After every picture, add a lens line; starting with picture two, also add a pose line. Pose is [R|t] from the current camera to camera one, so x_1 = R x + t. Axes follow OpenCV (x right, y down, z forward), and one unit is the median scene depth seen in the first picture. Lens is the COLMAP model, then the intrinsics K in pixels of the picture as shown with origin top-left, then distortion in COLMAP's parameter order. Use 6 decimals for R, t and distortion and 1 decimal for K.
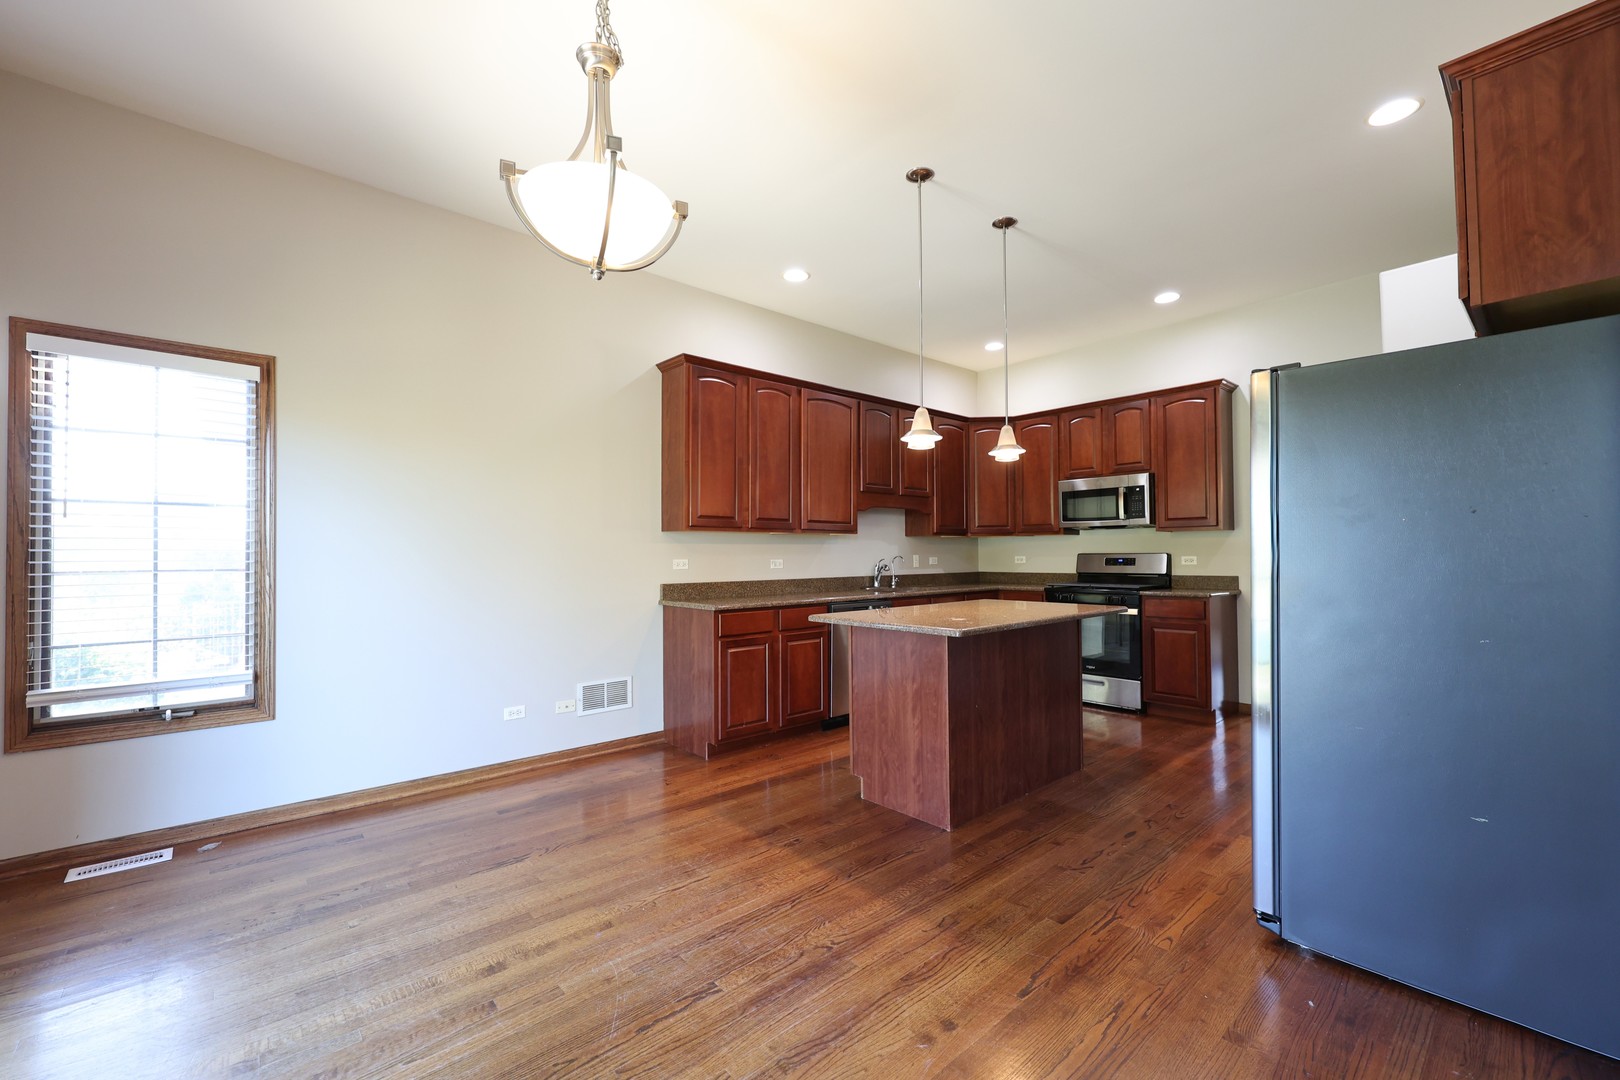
lens RADIAL K [[661.2, 0, 808.2], [0, 661.2, 551.4], [0, 0, 1]] dist [-0.002274, 0.000681]
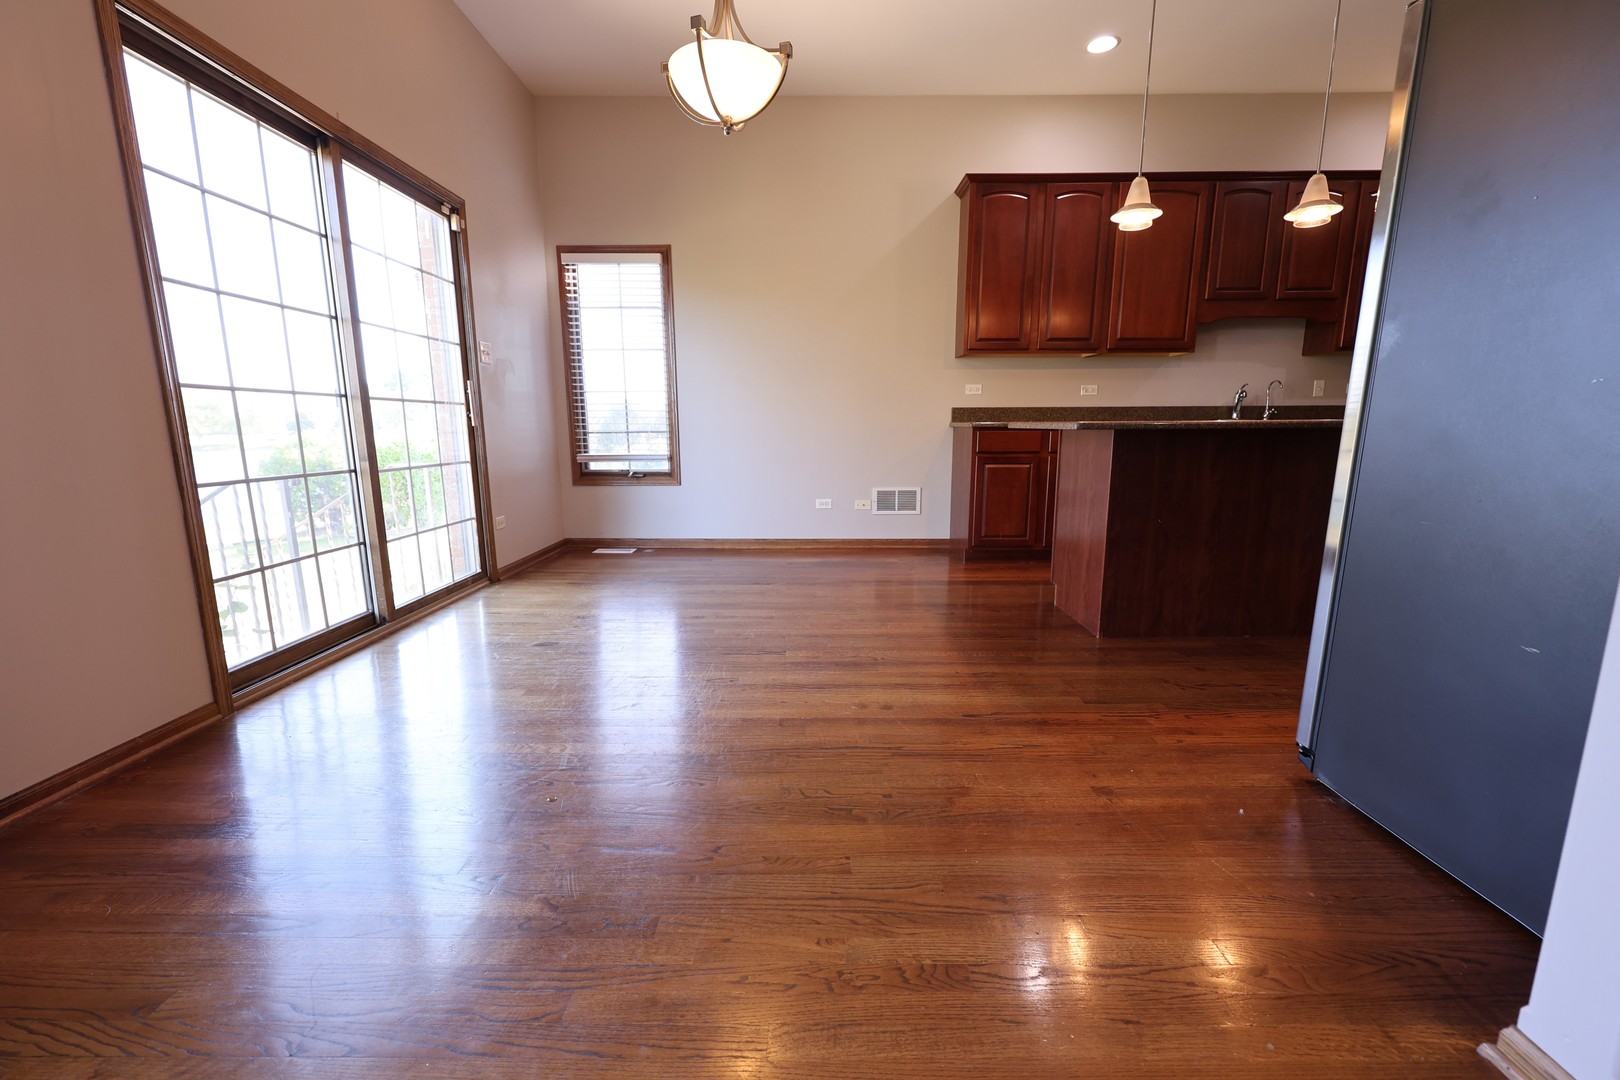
lens RADIAL K [[661.2, 0, 808.2], [0, 661.2, 551.4], [0, 0, 1]] dist [-0.002274, 0.000681]
pose [[0.740385, 0.129078, -0.659673, 0.499978], [0.002798, 0.980789, 0.195052, 0.096605], [0.672177, -0.146259, 0.725801, 0.010032]]
